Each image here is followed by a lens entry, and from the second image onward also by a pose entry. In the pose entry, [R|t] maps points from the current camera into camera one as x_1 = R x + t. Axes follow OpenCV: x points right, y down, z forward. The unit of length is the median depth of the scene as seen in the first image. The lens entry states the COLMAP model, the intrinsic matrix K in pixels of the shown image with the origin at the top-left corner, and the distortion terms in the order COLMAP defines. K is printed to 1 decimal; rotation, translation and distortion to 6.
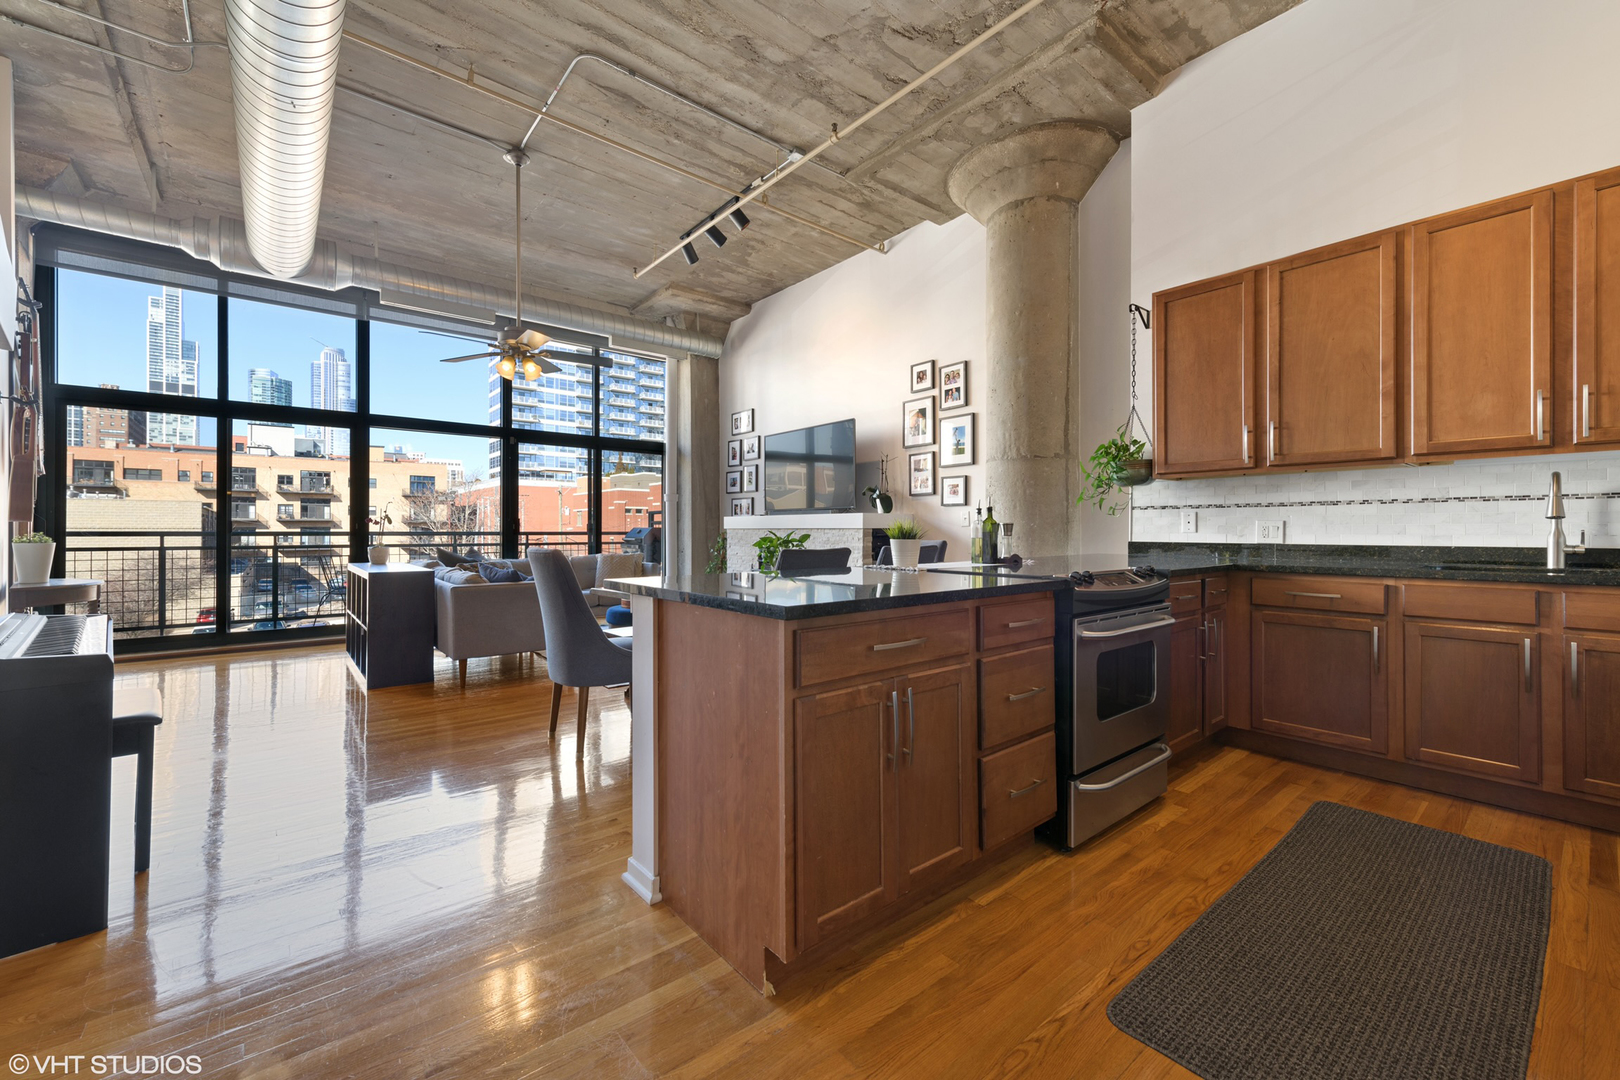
lens RADIAL K [[647.6, 0, 809.2], [0, 647.6, 528.7], [0, 0, 1]] dist [0.018687, -0.004428]
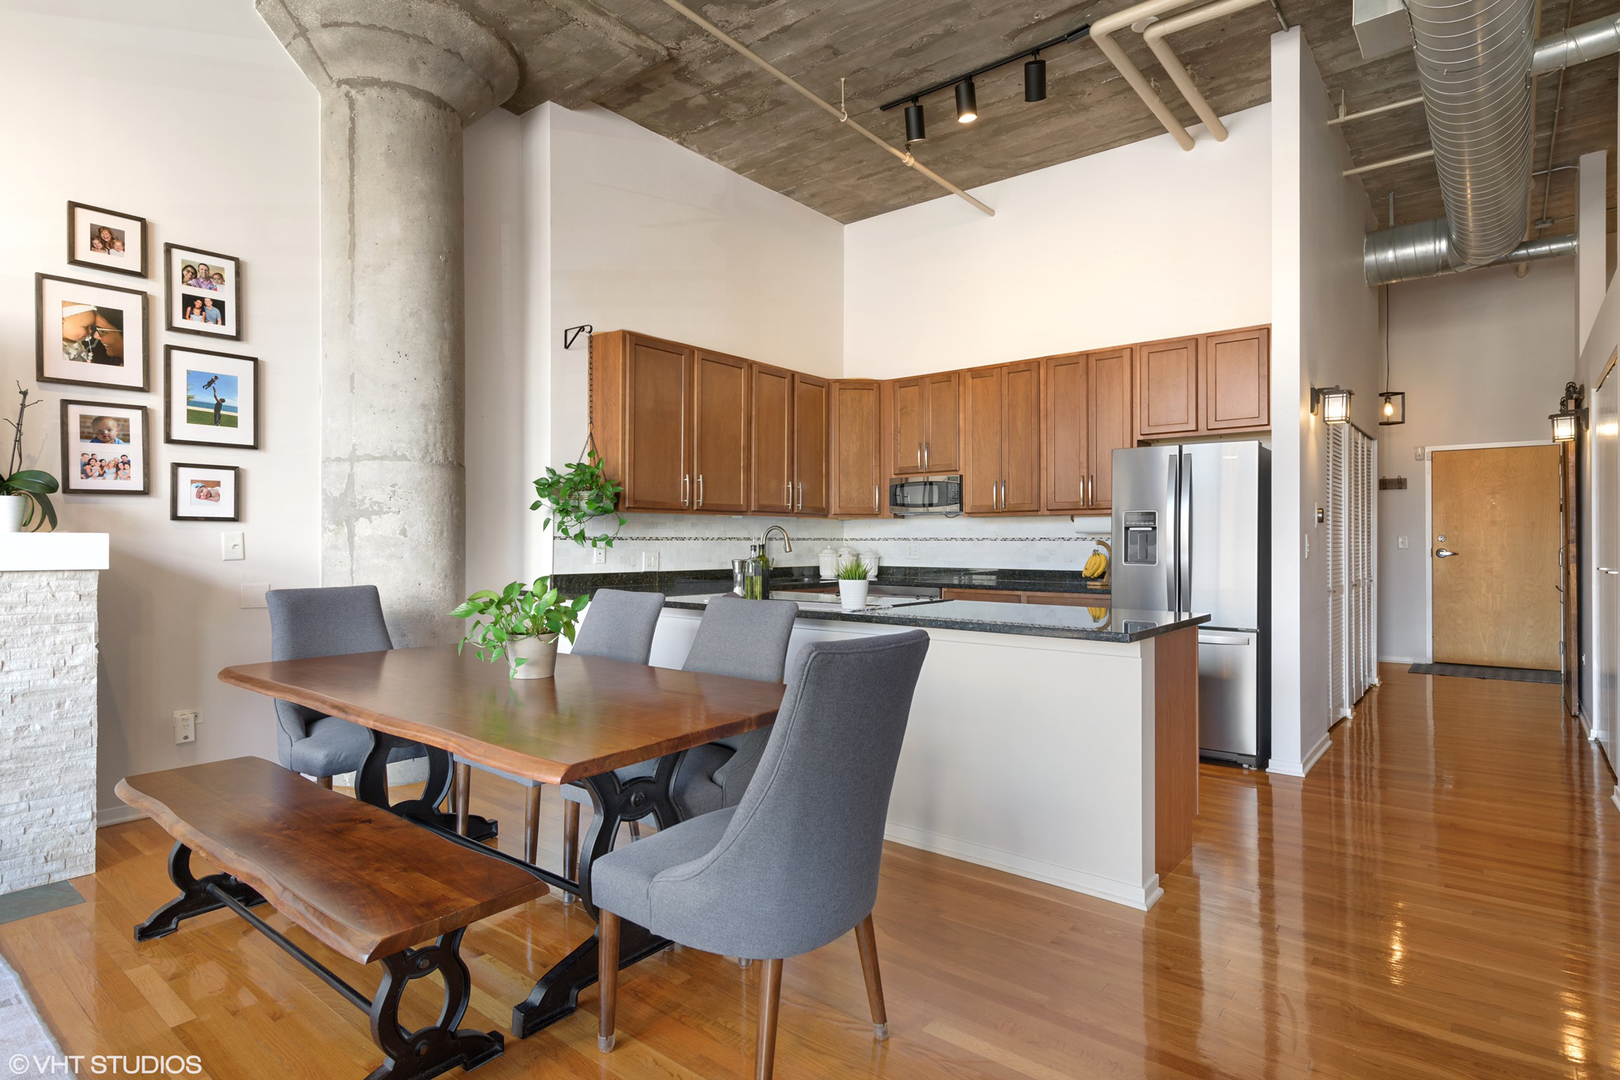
lens RADIAL K [[853.3, 0, 818.4], [0, 853.3, 532.4], [0, 0, 1]] dist [0.019311, -0.008434]
pose [[-0.197650, 0.010374, 0.980218, -0.563751], [-0.005009, 0.999920, -0.011593, -0.020531], [-0.980260, -0.007201, -0.197583, 0.654070]]
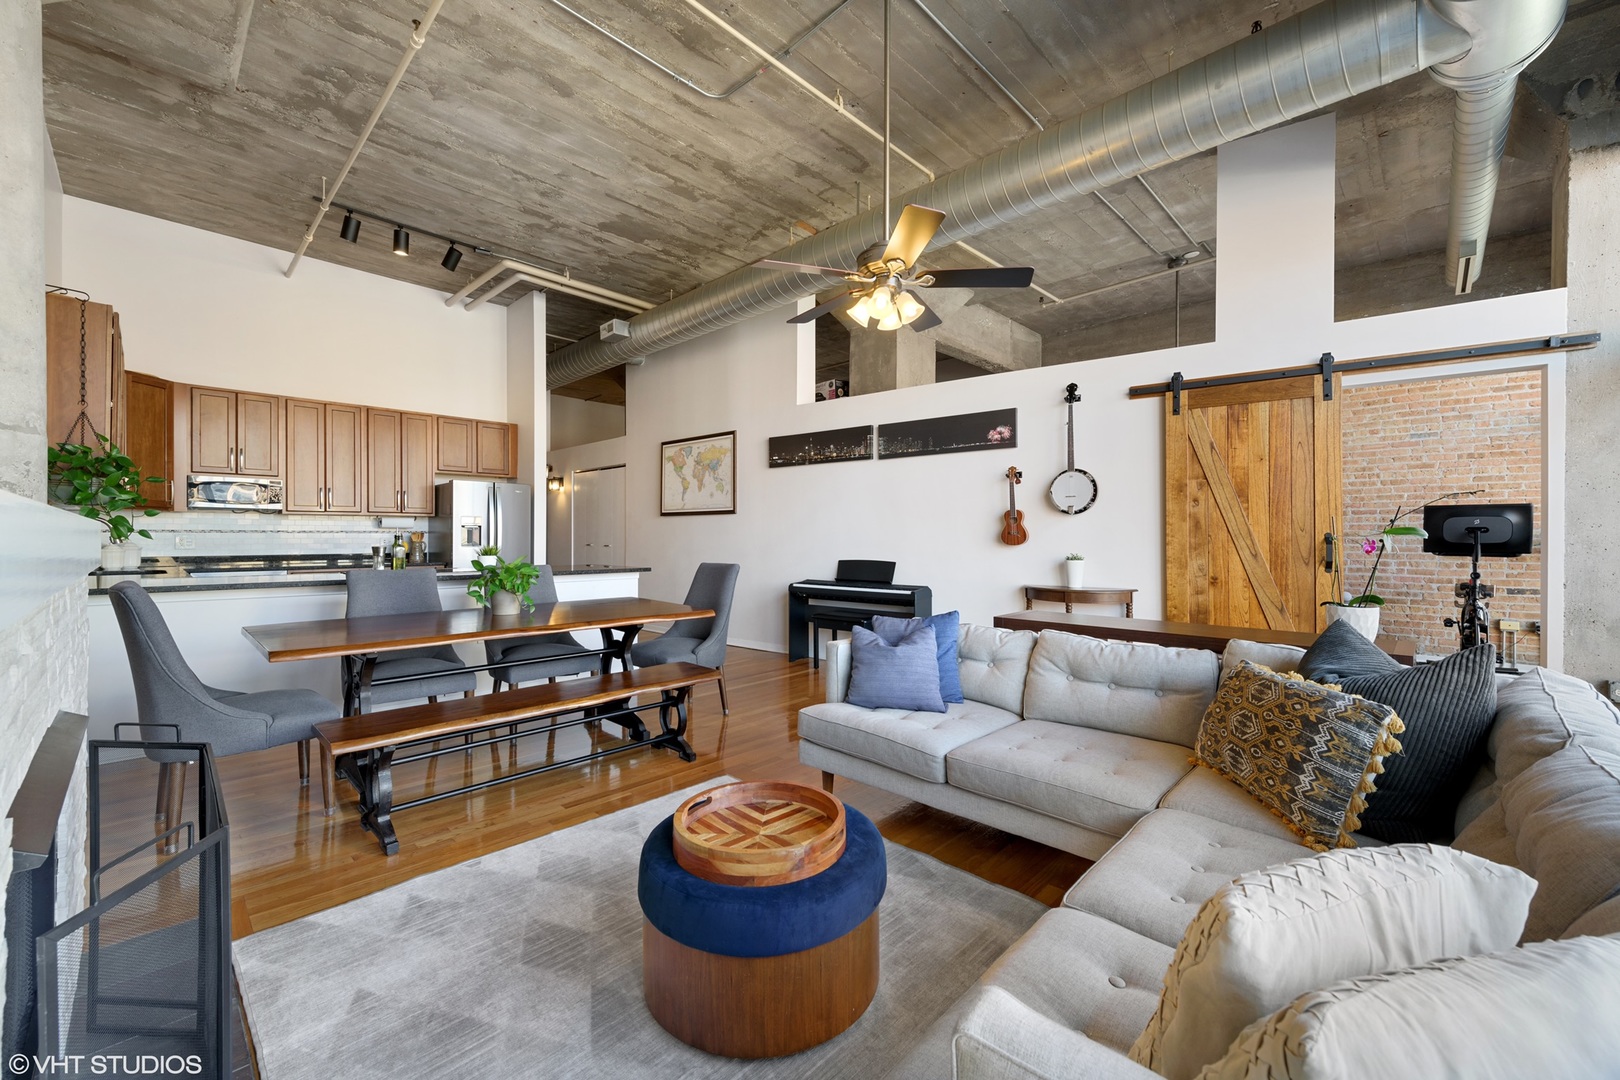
lens RADIAL K [[647.6, 0, 814.6], [0, 647.6, 538.2], [0, 0, 1]] dist [0.018687, -0.004428]
pose [[-0.993391, -0.001031, -0.114775, -0.258711], [-0.001085, 0.999999, 0.000408, -0.015471], [0.114775, 0.000530, -0.993391, 1.412587]]
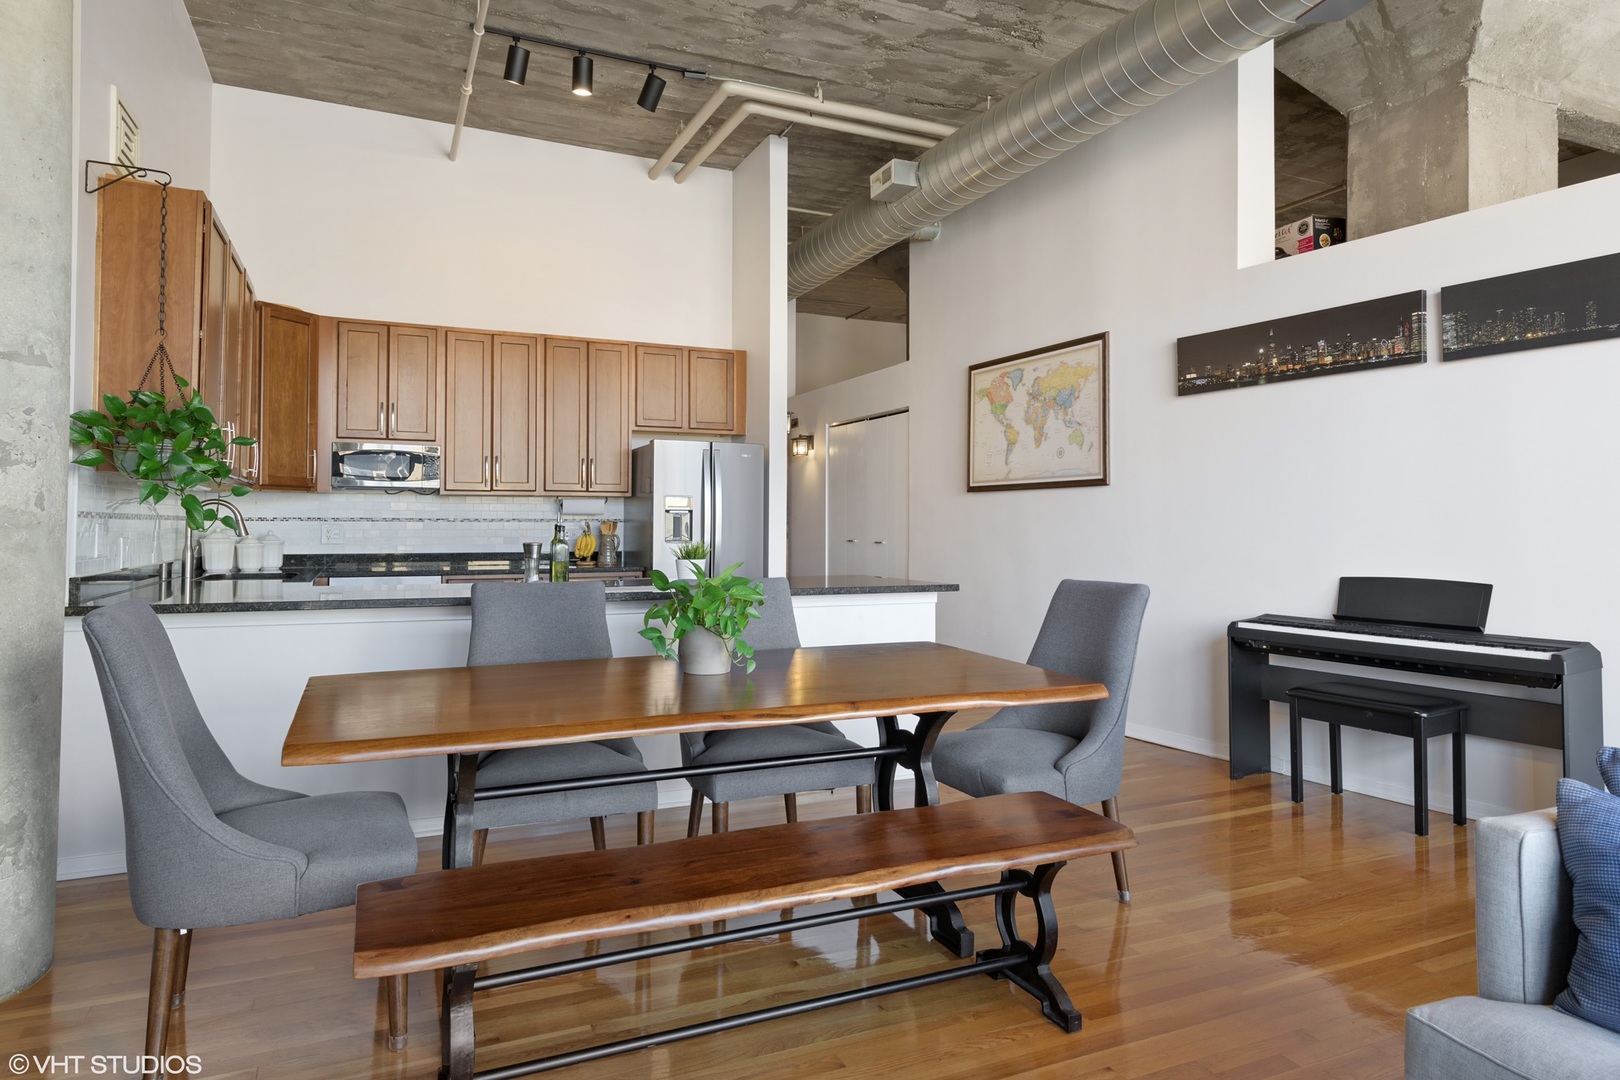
lens RADIAL K [[972.3, 0, 811.9], [0, 972.3, 511.1], [0, 0, 1]] dist [0.003232, -0.000520]
pose [[-0.966775, 0.001894, 0.255622, -0.212657], [-0.003019, 0.999818, -0.018826, -0.015351], [-0.255611, -0.018972, -0.966593, 1.215270]]
